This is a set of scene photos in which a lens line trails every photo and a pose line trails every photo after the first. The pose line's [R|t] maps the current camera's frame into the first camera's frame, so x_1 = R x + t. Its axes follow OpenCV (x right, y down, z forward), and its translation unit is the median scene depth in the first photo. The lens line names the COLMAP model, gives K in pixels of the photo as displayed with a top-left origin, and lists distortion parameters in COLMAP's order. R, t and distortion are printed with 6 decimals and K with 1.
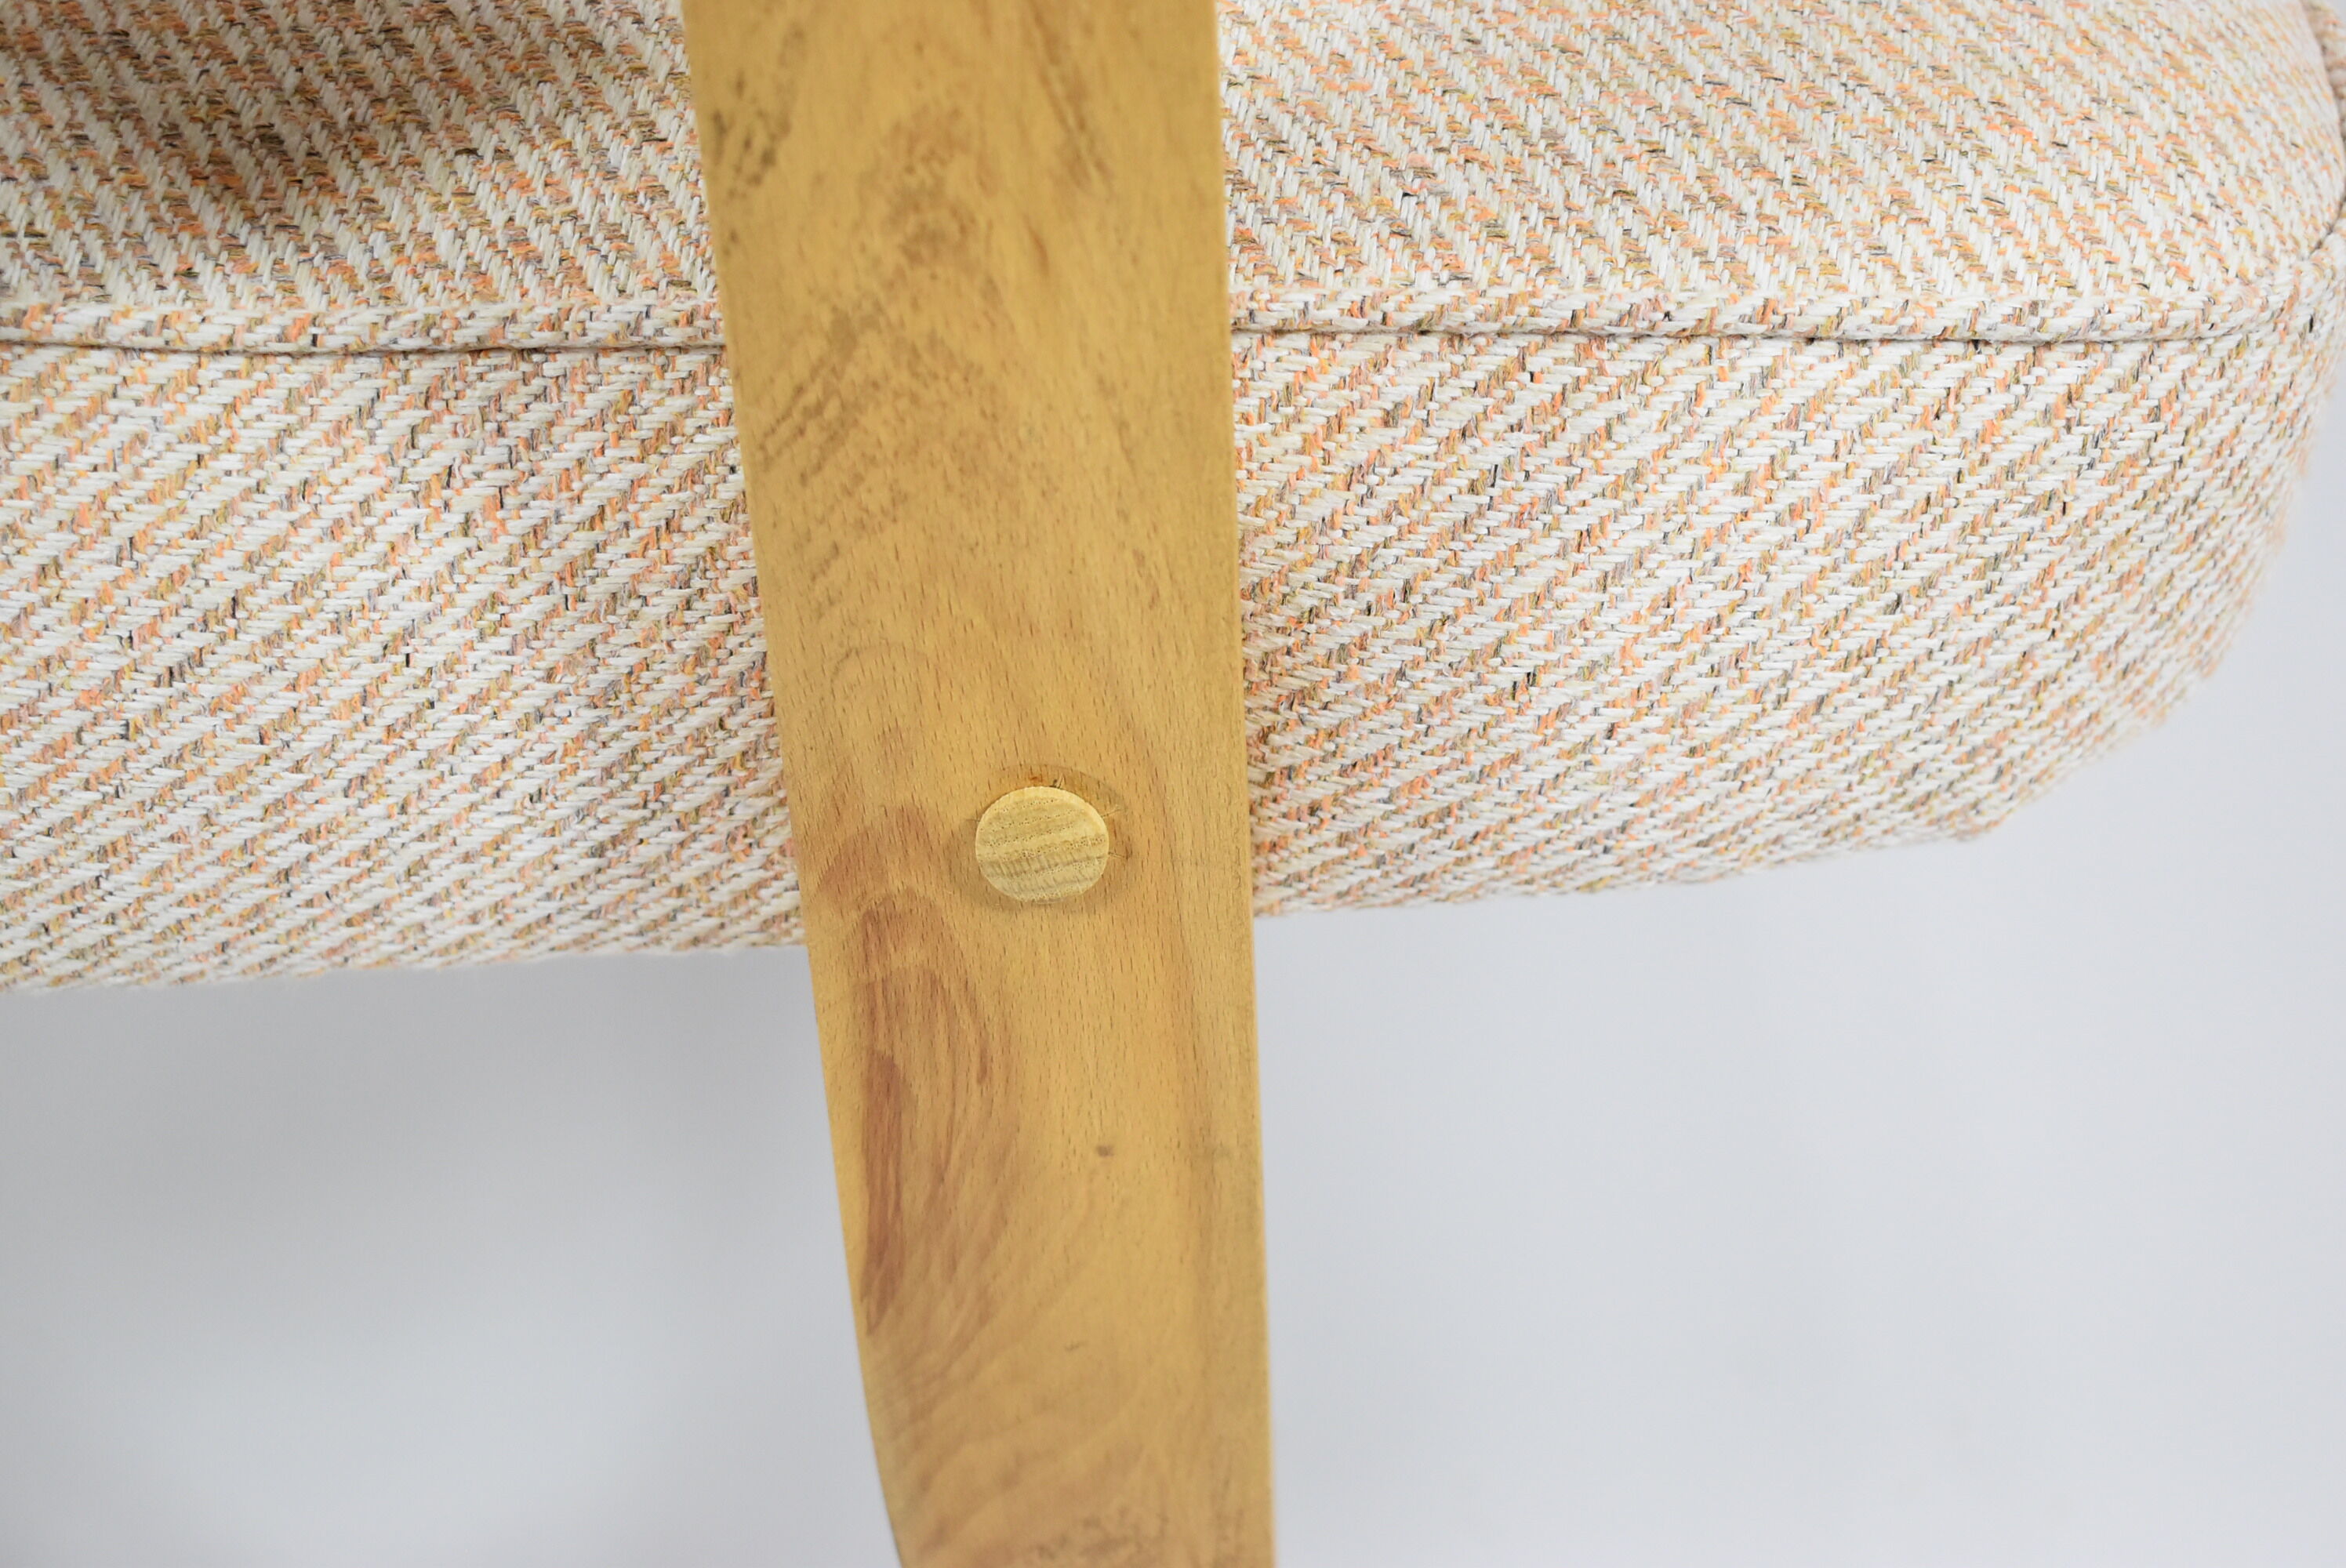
lens RADIAL K [[3617.9, 0, 1188.5], [0, 3617.9, 802.0], [0, 0, 1]] dist [-0.026799, 0.000000]
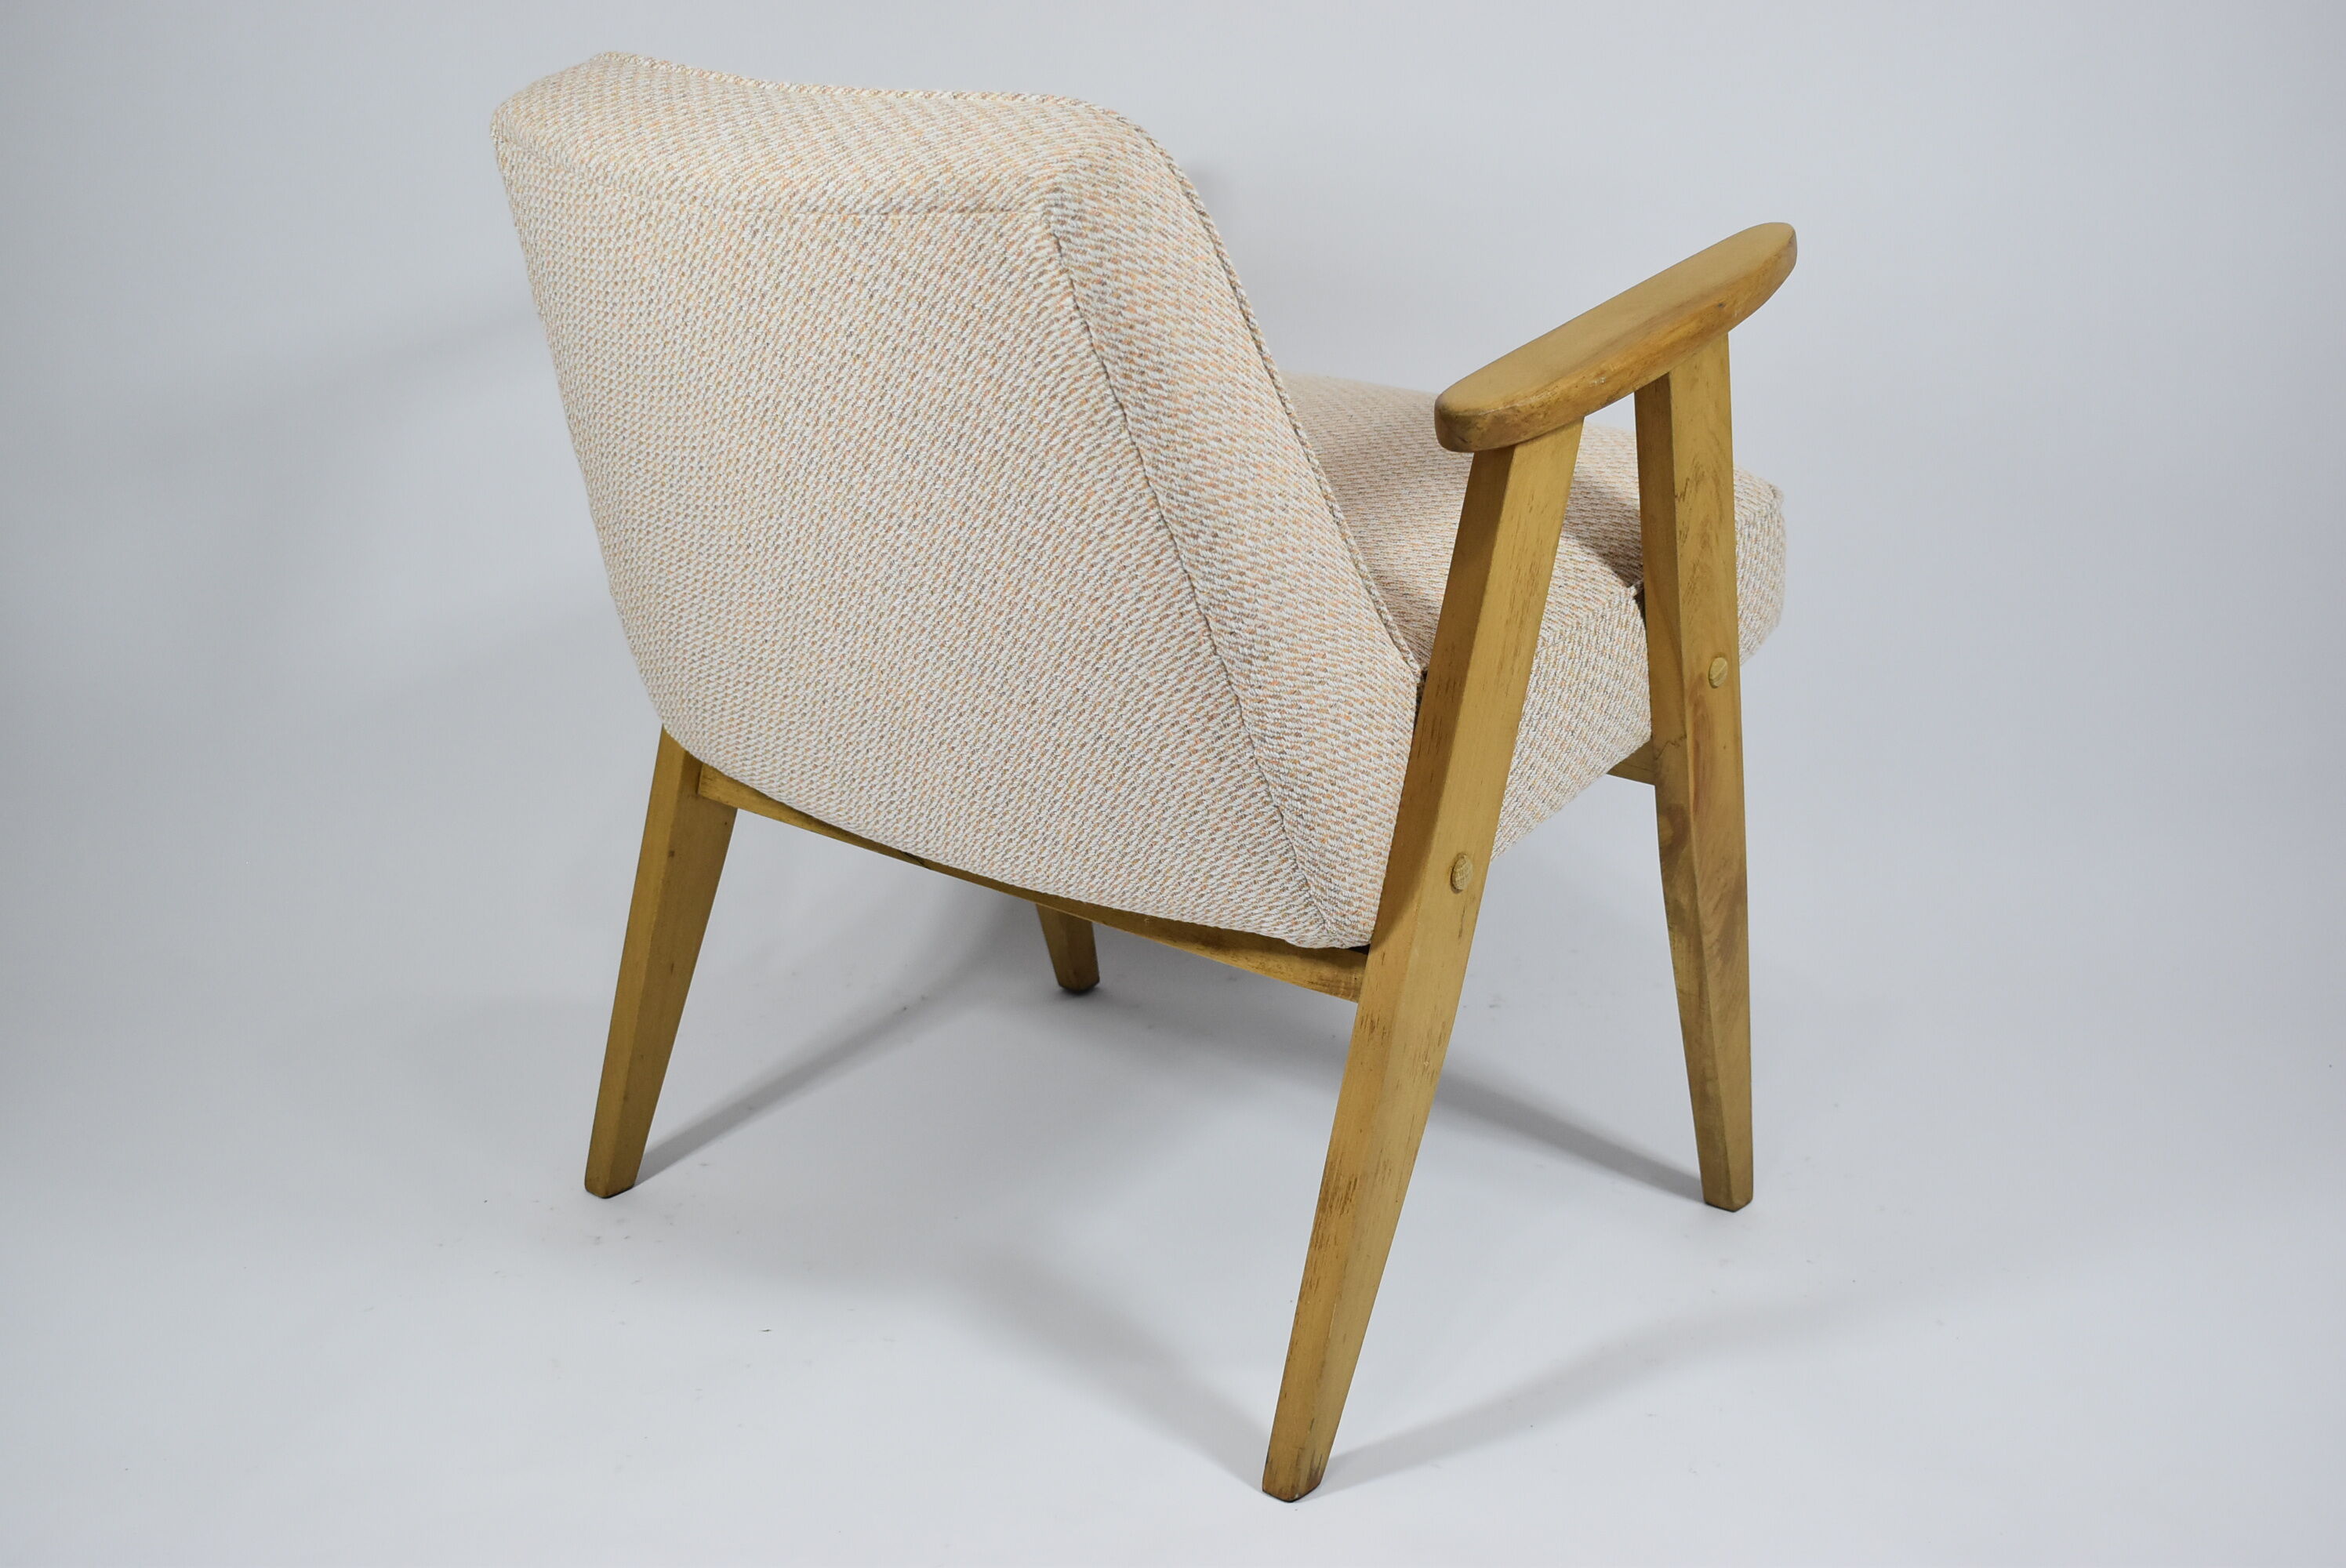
lens RADIAL K [[3170.7, 0, 1157.5], [0, 3170.7, 769.6], [0, 0, 1]] dist [-0.018741, 0.000000]
pose [[0.639176, -0.358746, 0.680262, -3.281746], [0.506071, 0.862241, -0.020790, -0.158265], [-0.579091, 0.357549, 0.732674, -1.501070]]
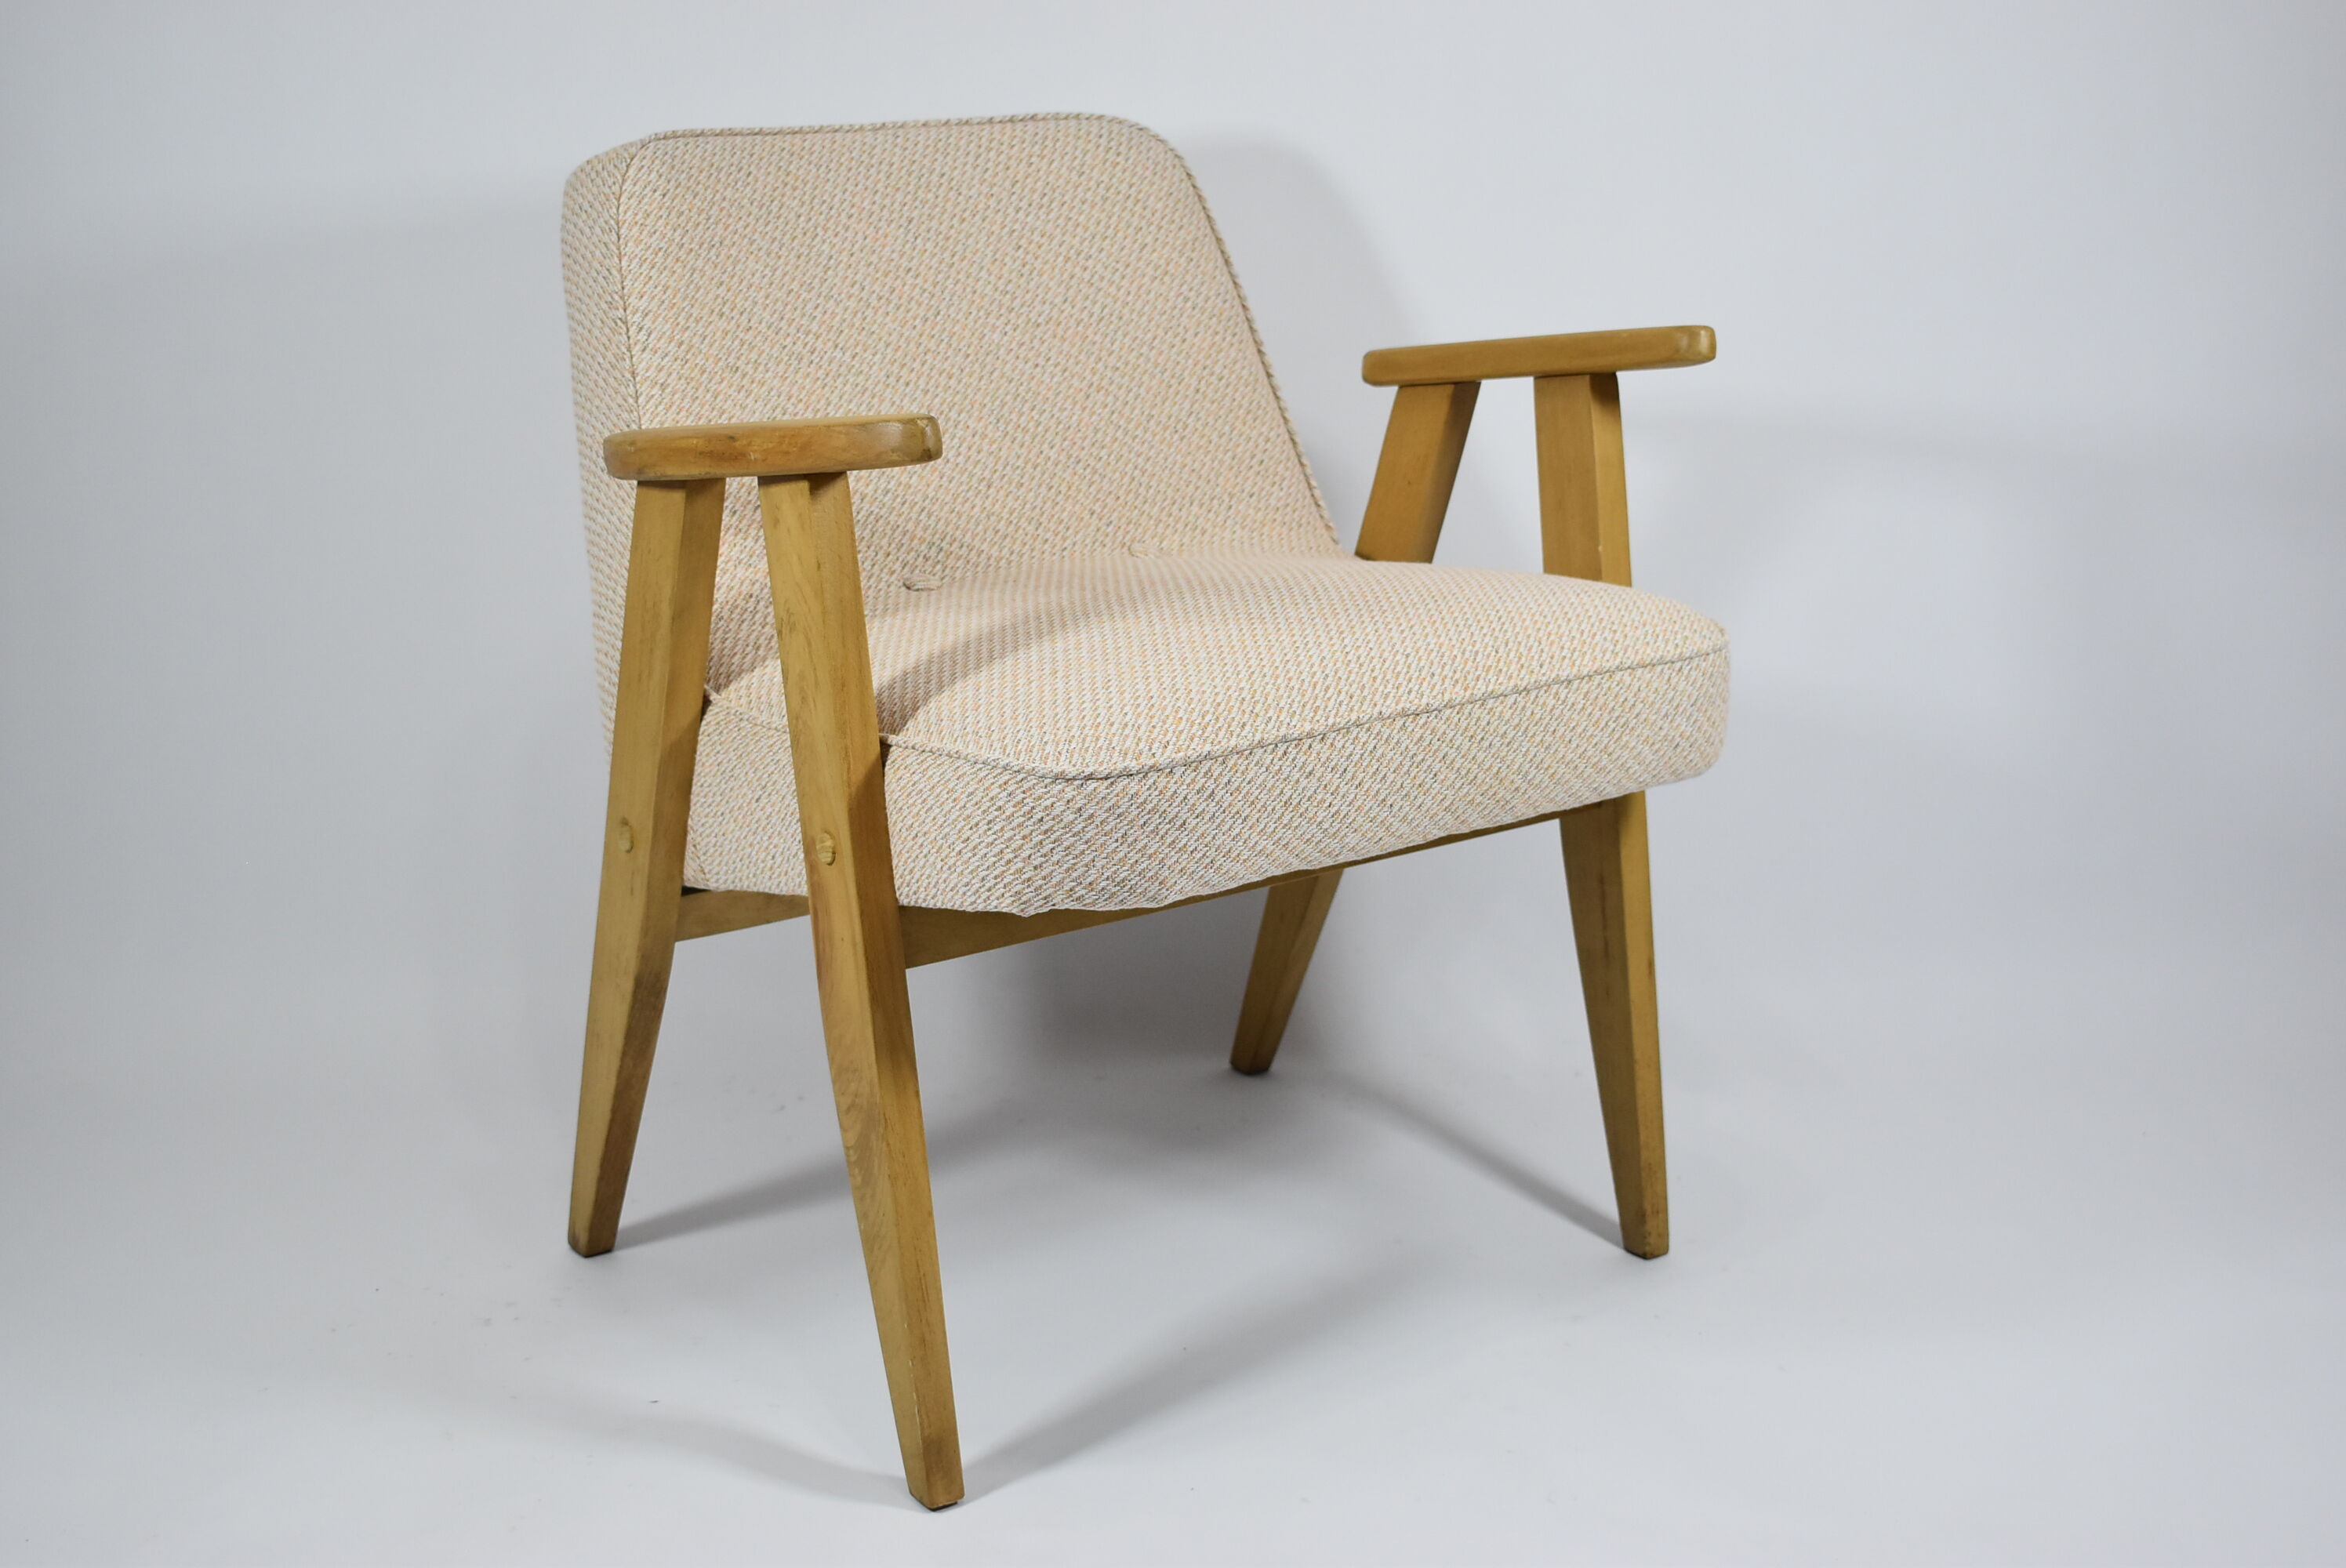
lens RADIAL K [[3170.7, 0, 1183.5], [0, 3170.7, 767.7], [0, 0, 1]] dist [-0.018741, 0.000000]
pose [[0.606839, 0.098104, -0.788747, 3.230893], [-0.391905, 0.900269, -0.189545, 0.480327], [0.691489, 0.424137, 0.584765, -0.986814]]
